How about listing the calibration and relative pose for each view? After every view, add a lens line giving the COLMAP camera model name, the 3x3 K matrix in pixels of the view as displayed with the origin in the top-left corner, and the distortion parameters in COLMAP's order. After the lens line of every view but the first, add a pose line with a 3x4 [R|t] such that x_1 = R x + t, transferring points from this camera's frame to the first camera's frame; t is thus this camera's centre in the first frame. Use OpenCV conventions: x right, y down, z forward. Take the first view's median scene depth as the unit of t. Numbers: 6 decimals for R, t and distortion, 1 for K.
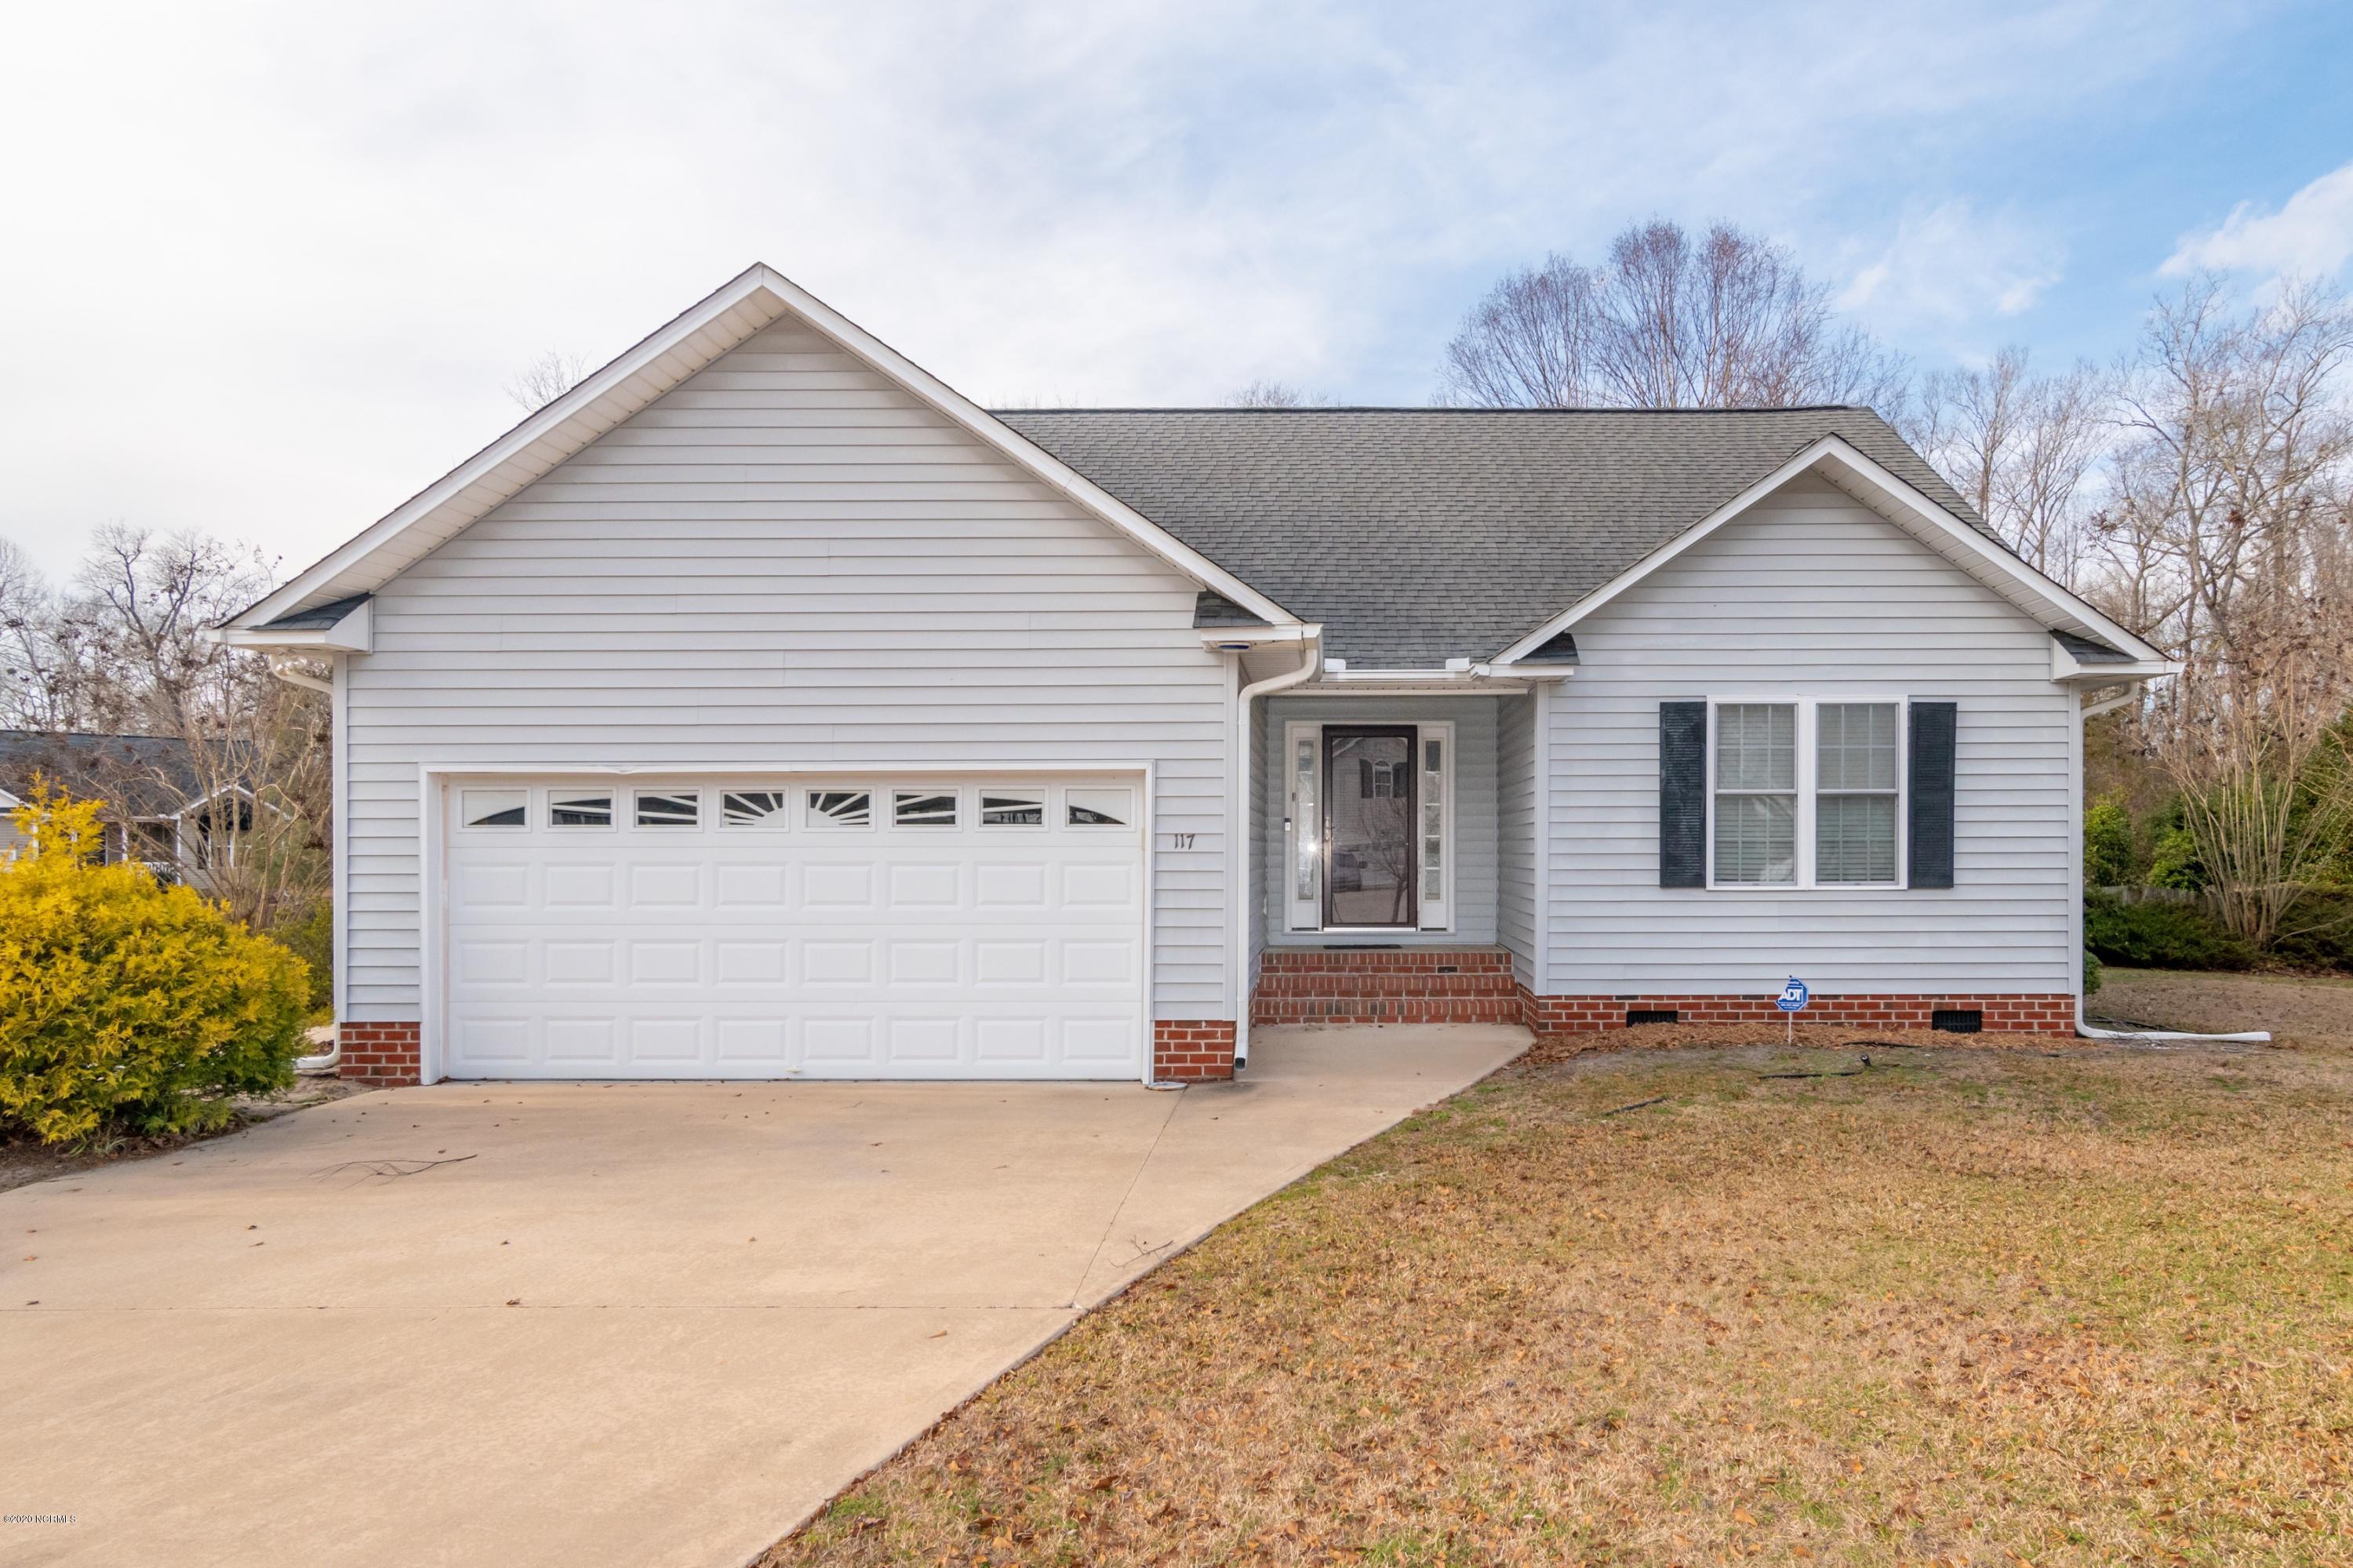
lens RADIAL K [[1464.8, 0, 1230.7], [0, 1464.8, 841.3], [0, 0, 1]] dist [0.005441, 0.001073]
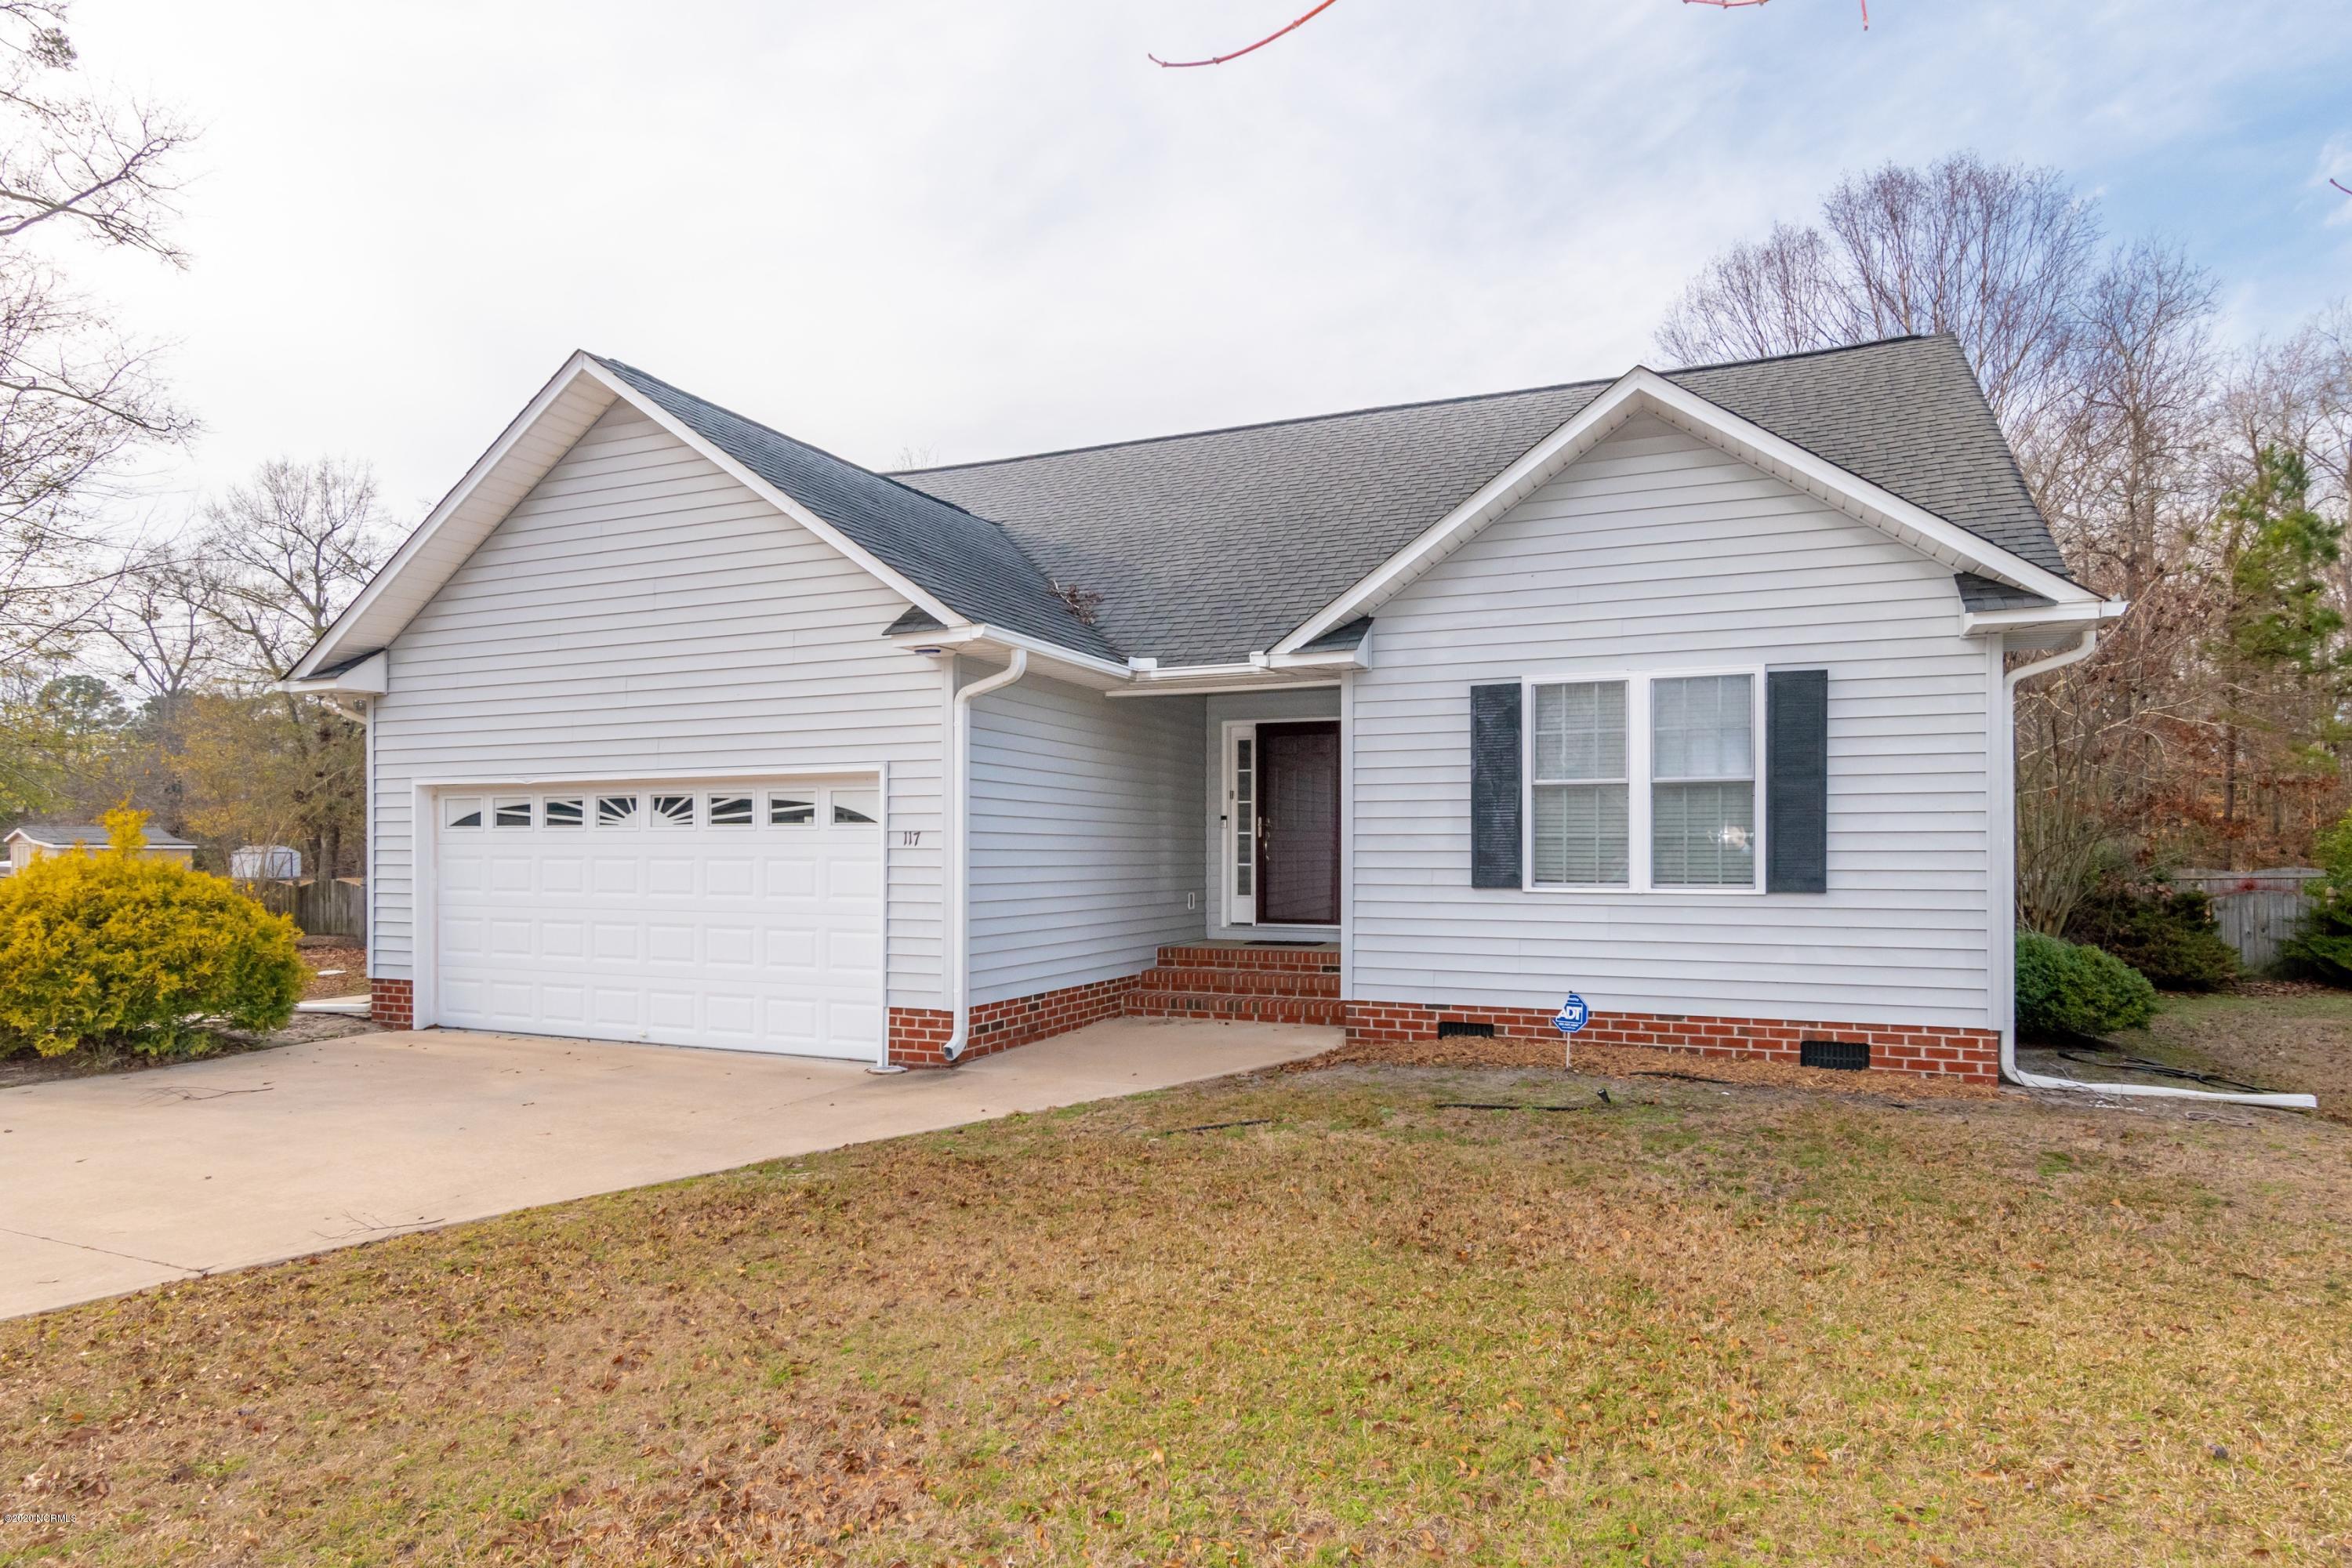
lens RADIAL K [[1293.6, 0, 1178.4], [0, 1293.6, 823.6], [0, 0, 1]] dist [0.003912, -0.001279]
pose [[0.924408, -0.005522, -0.381366, 0.448991], [0.001274, 0.999934, -0.011390, 0.000199], [0.381404, 0.010043, 0.924354, 0.190121]]
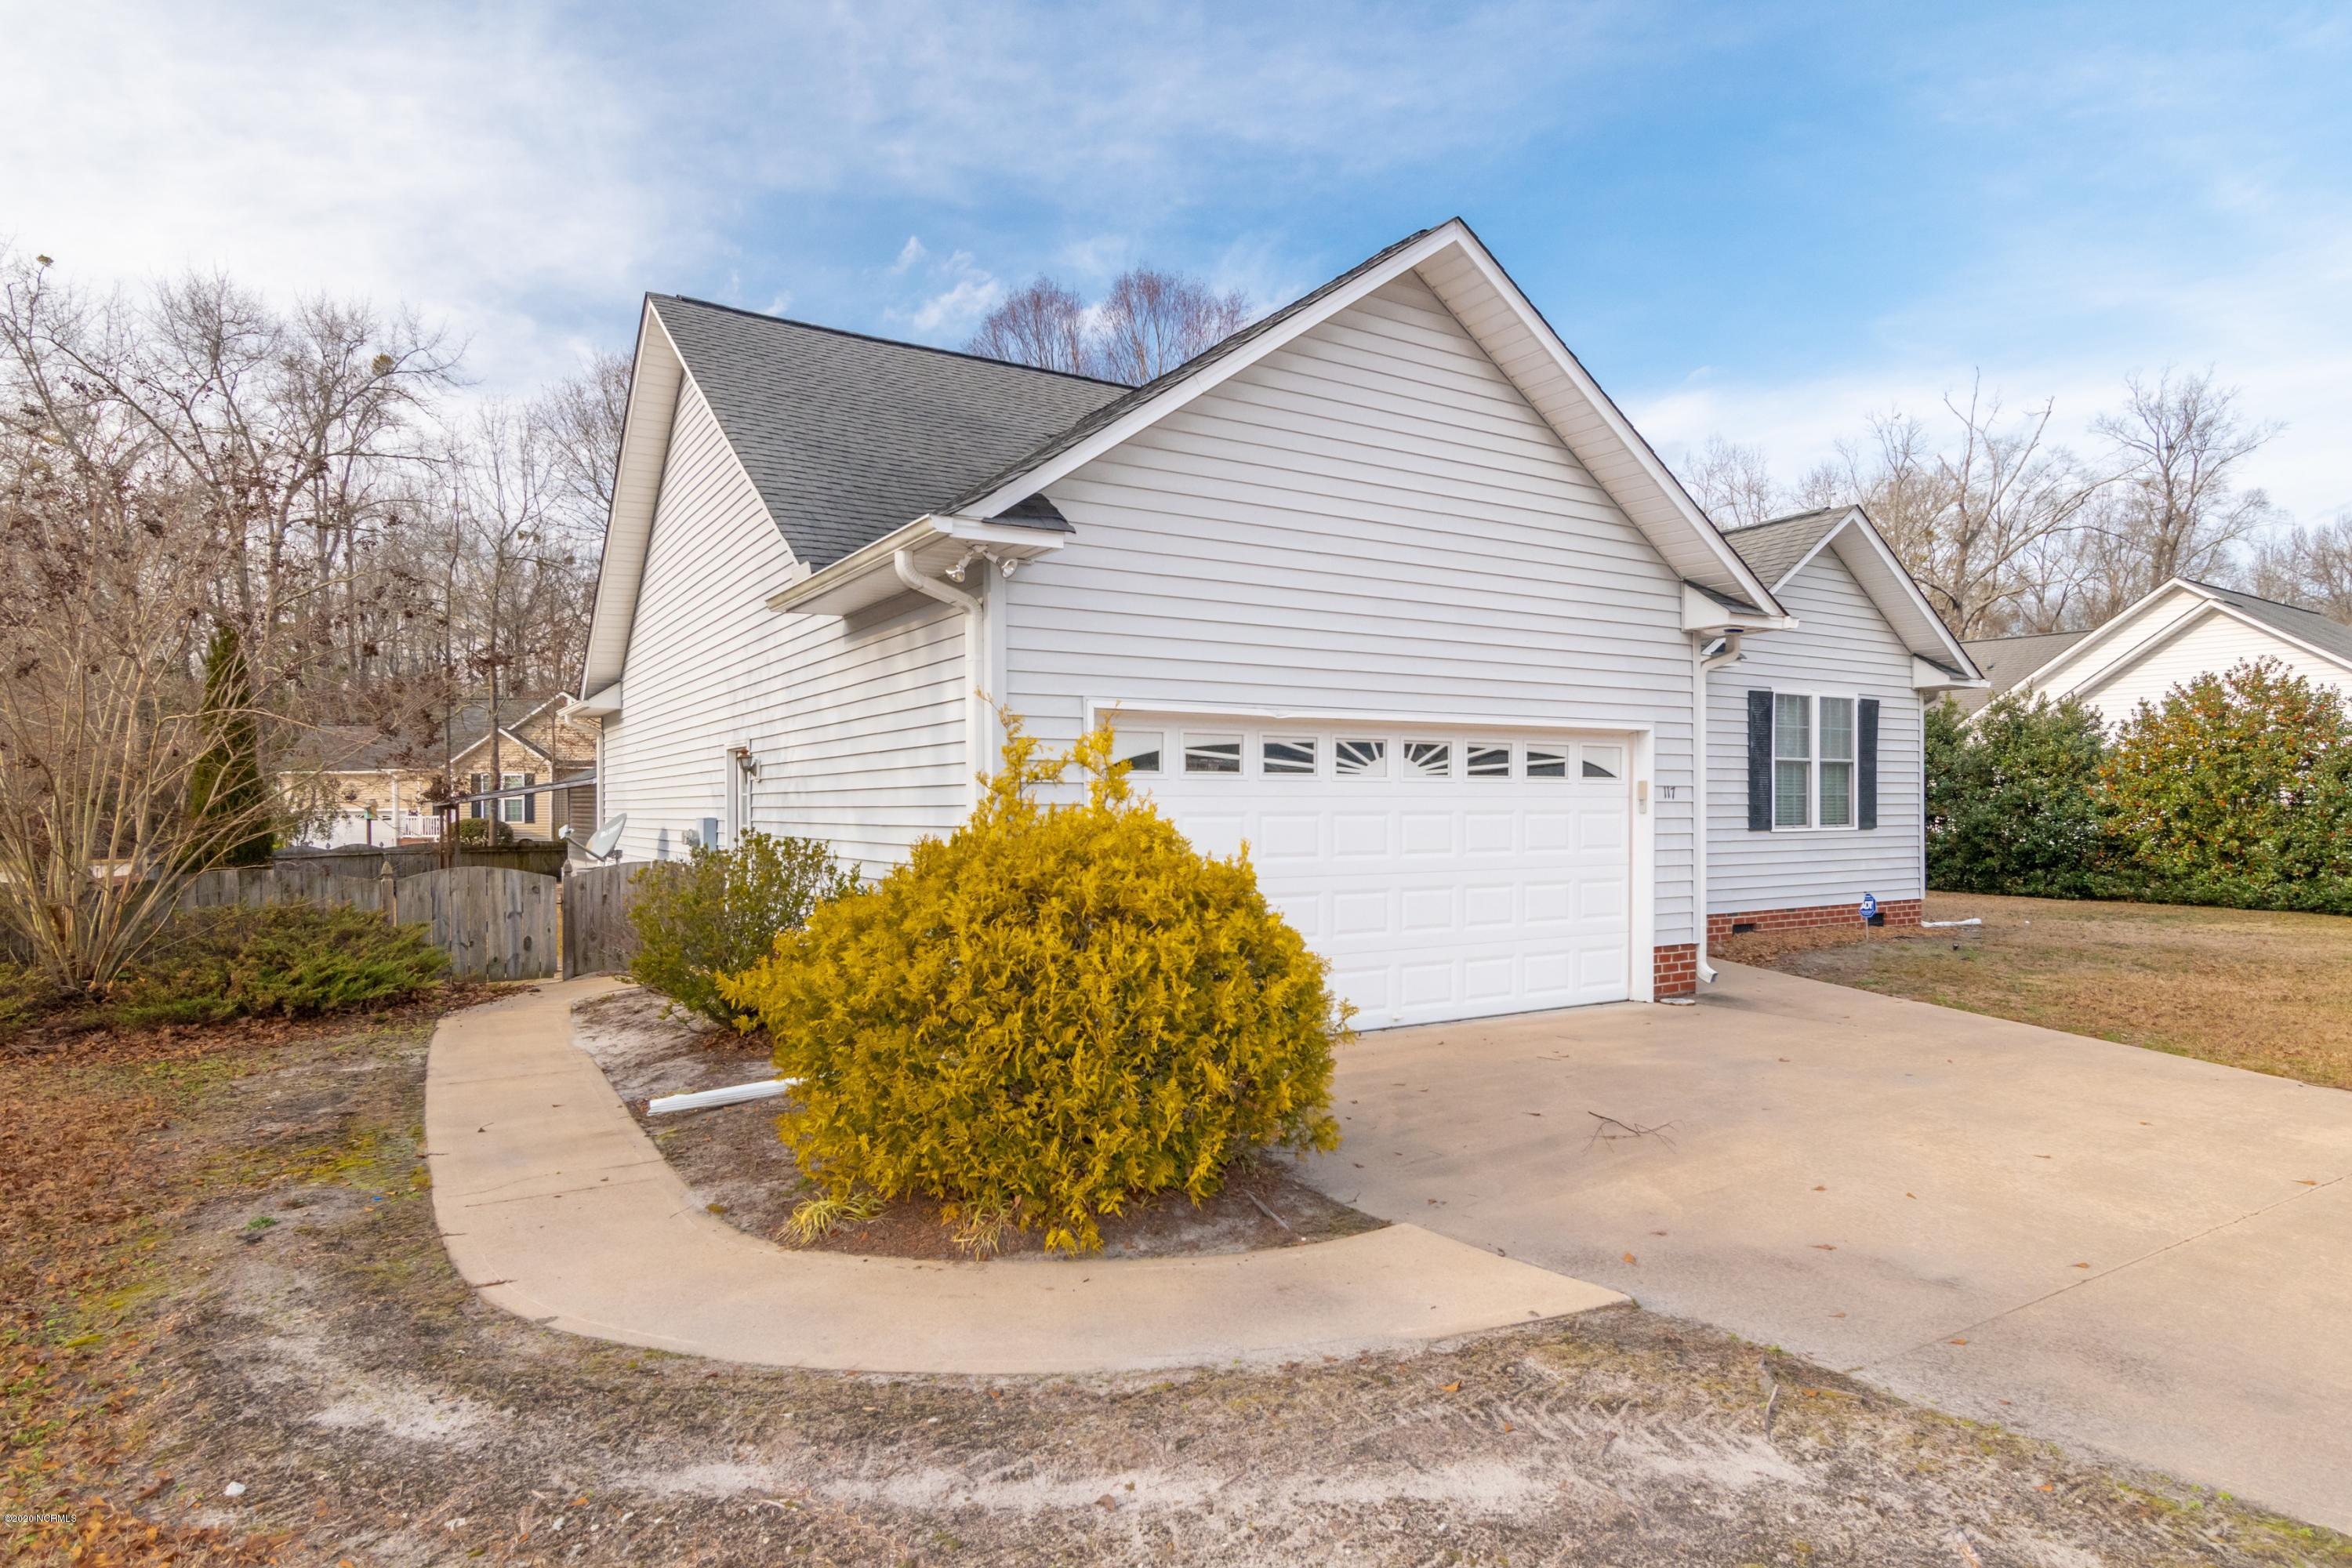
lens RADIAL K [[1293.6, 0, 1172.3], [0, 1293.6, 787.9], [0, 0, 1]] dist [0.003912, -0.001279]
pose [[0.839697, 0.006684, 0.543013, -0.828535], [-0.000813, 0.999939, -0.011051, 0.007195], [-0.543054, 0.008838, 0.839651, 0.309383]]
